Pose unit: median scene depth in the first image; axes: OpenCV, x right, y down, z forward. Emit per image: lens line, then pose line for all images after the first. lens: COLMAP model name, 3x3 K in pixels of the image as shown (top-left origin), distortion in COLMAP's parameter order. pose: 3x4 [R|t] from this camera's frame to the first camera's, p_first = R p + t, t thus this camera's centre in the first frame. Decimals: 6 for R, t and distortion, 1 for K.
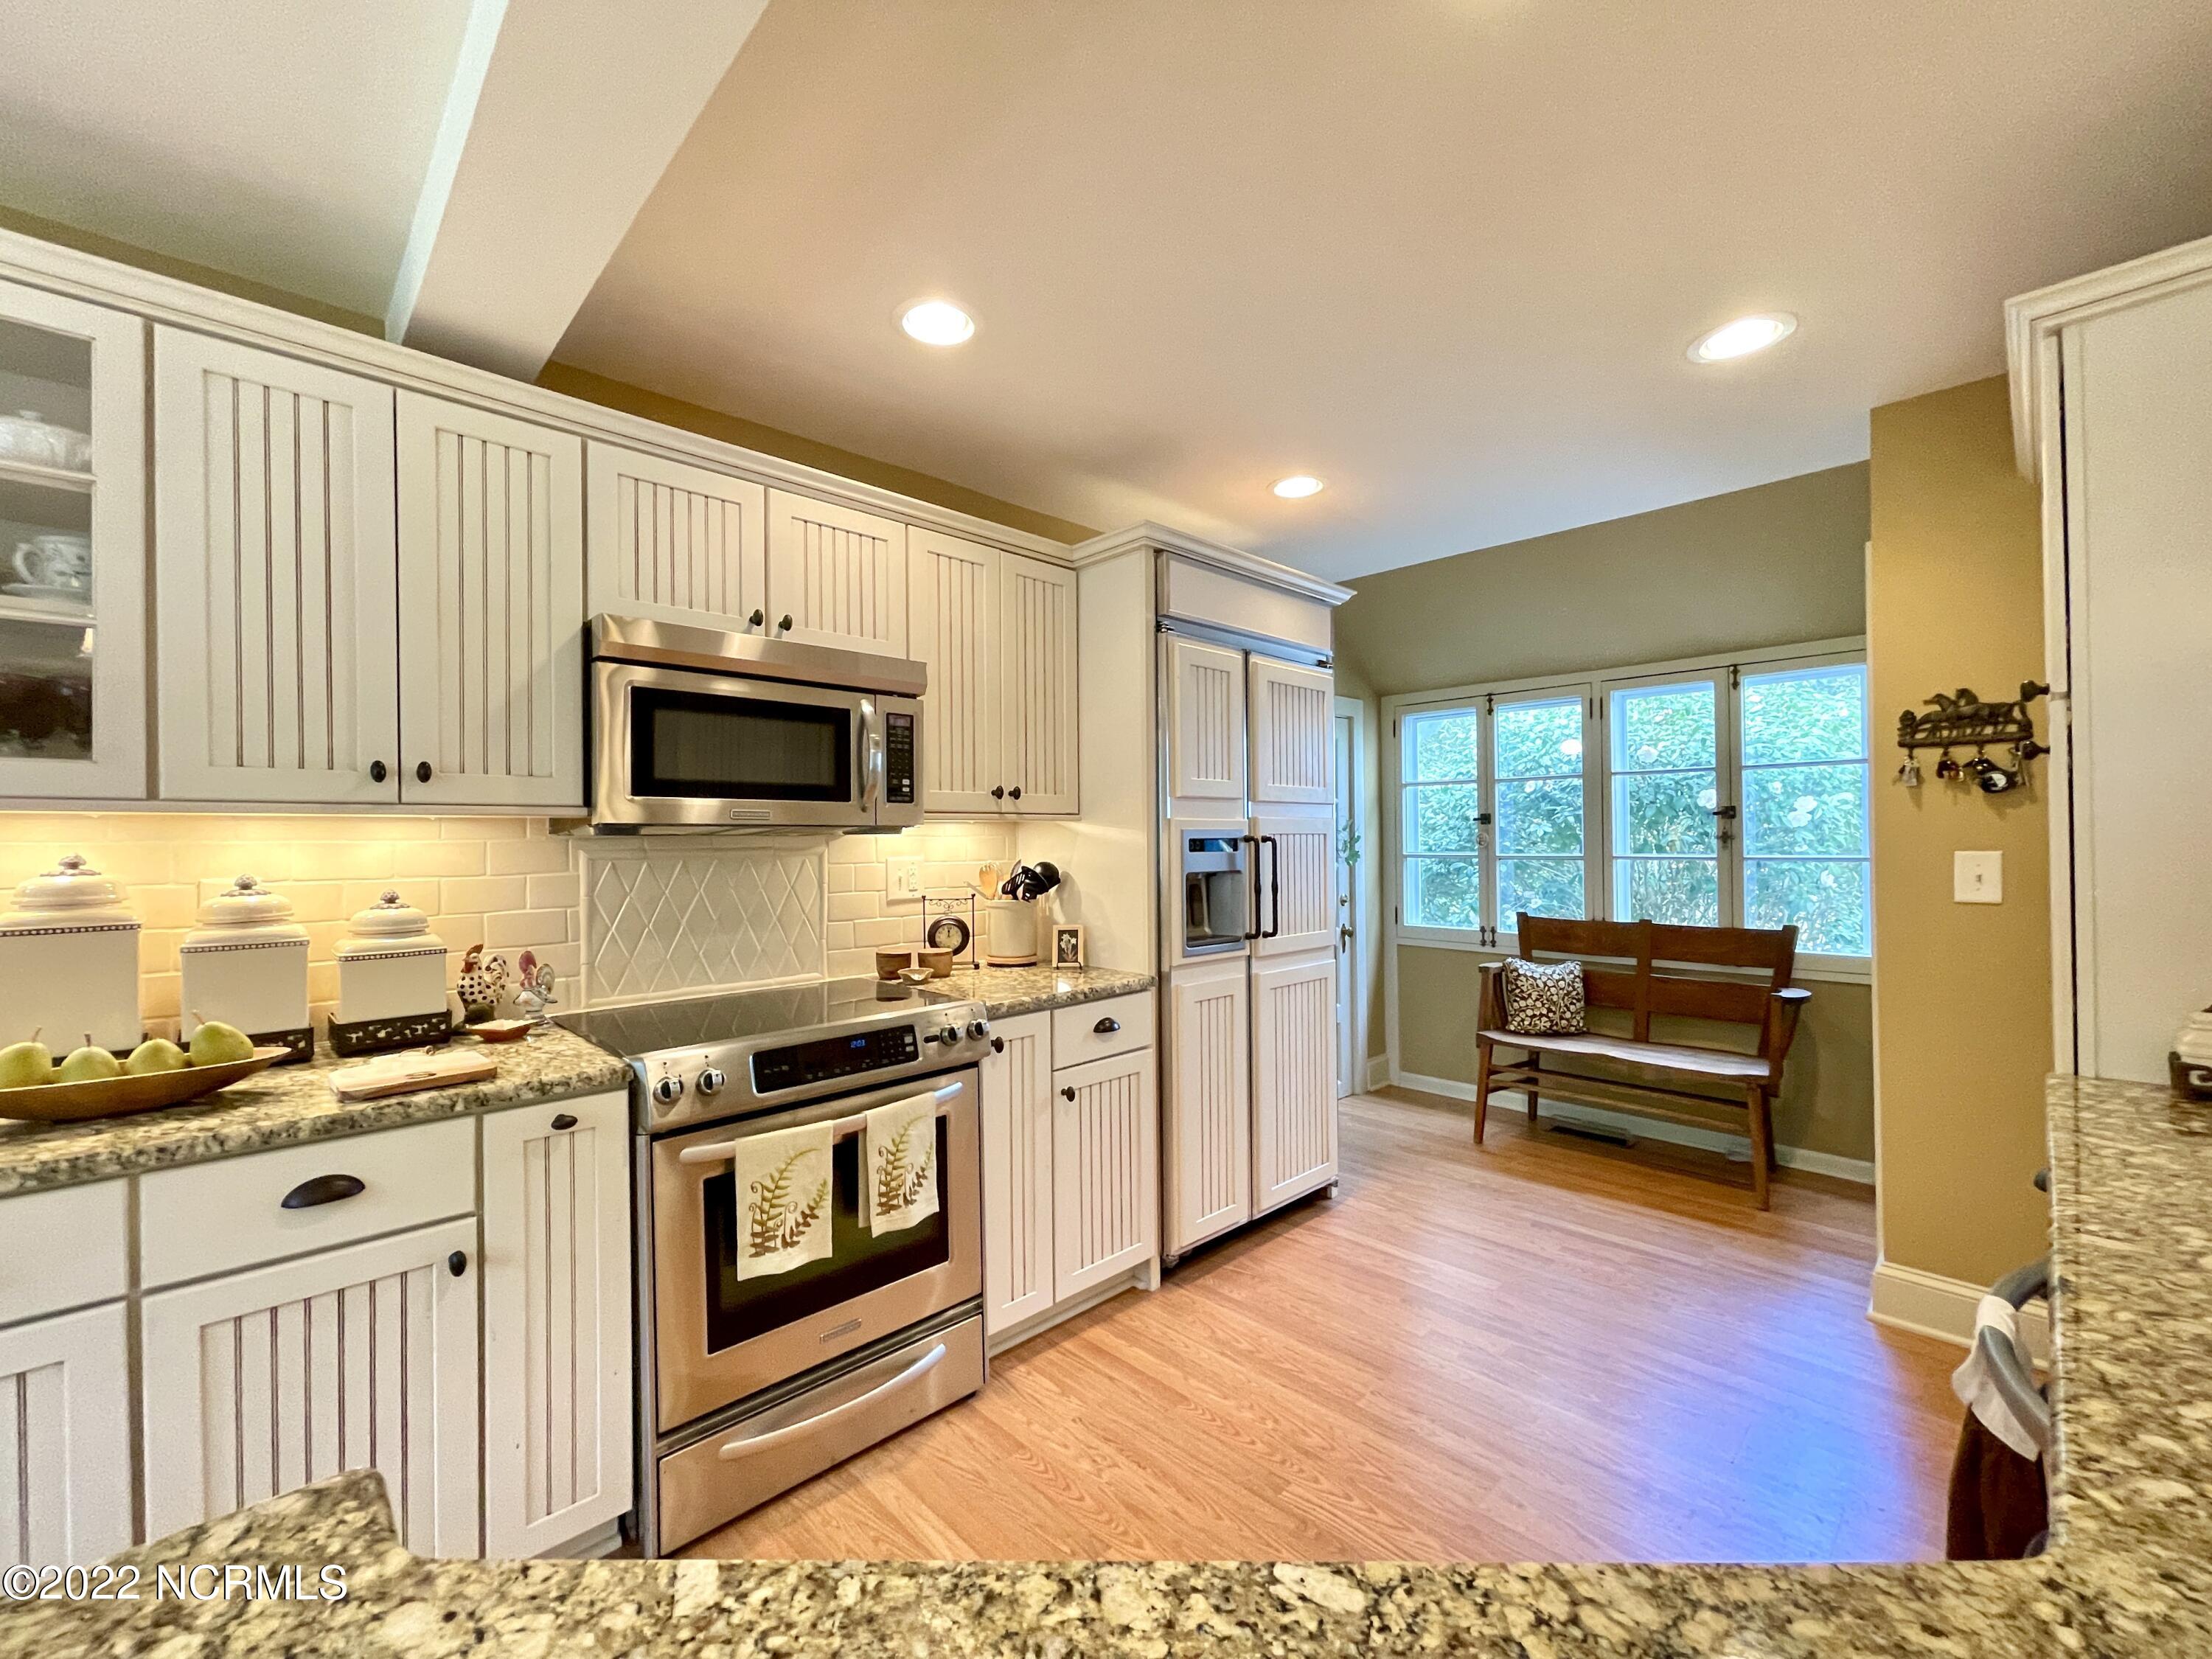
lens RADIAL K [[907.5, 0, 1109.2], [0, 907.5, 834.2], [0, 0, 1]] dist [-0.001801, 0.000663]
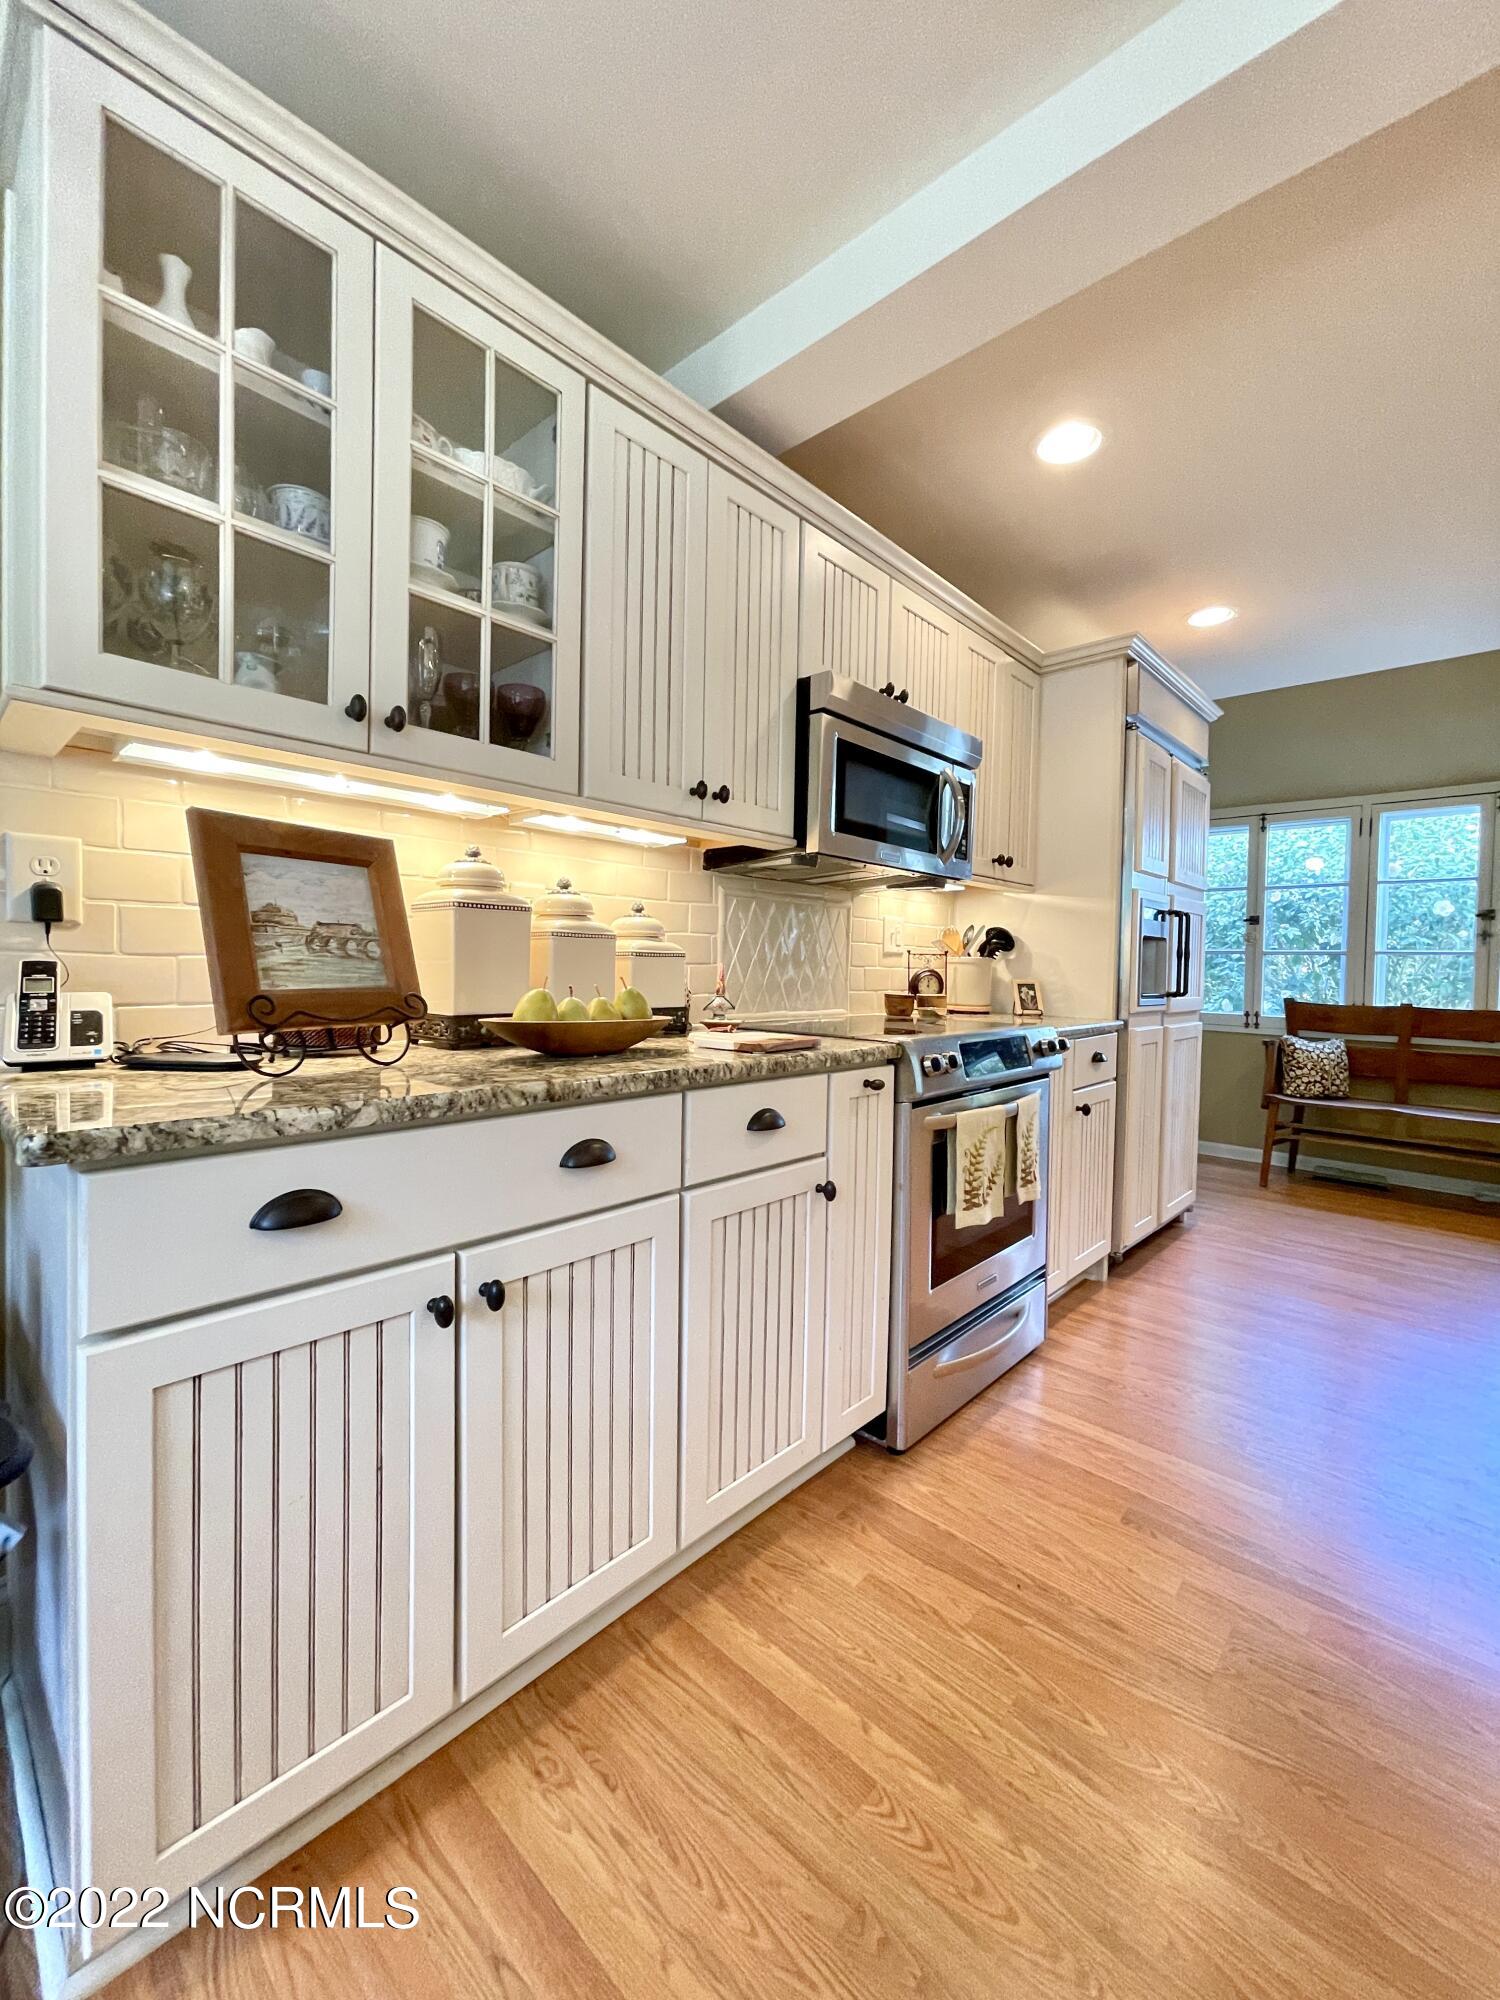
lens RADIAL K [[820.6, 0, 749.1], [0, 820.6, 988.1], [0, 0, 1]] dist [-0.001801, 0.000663]
pose [[0.997897, 0.026791, 0.059032, -0.481957], [-0.028624, 0.999127, 0.030434, 0.092555], [-0.058165, -0.032060, 0.997792, -0.042188]]
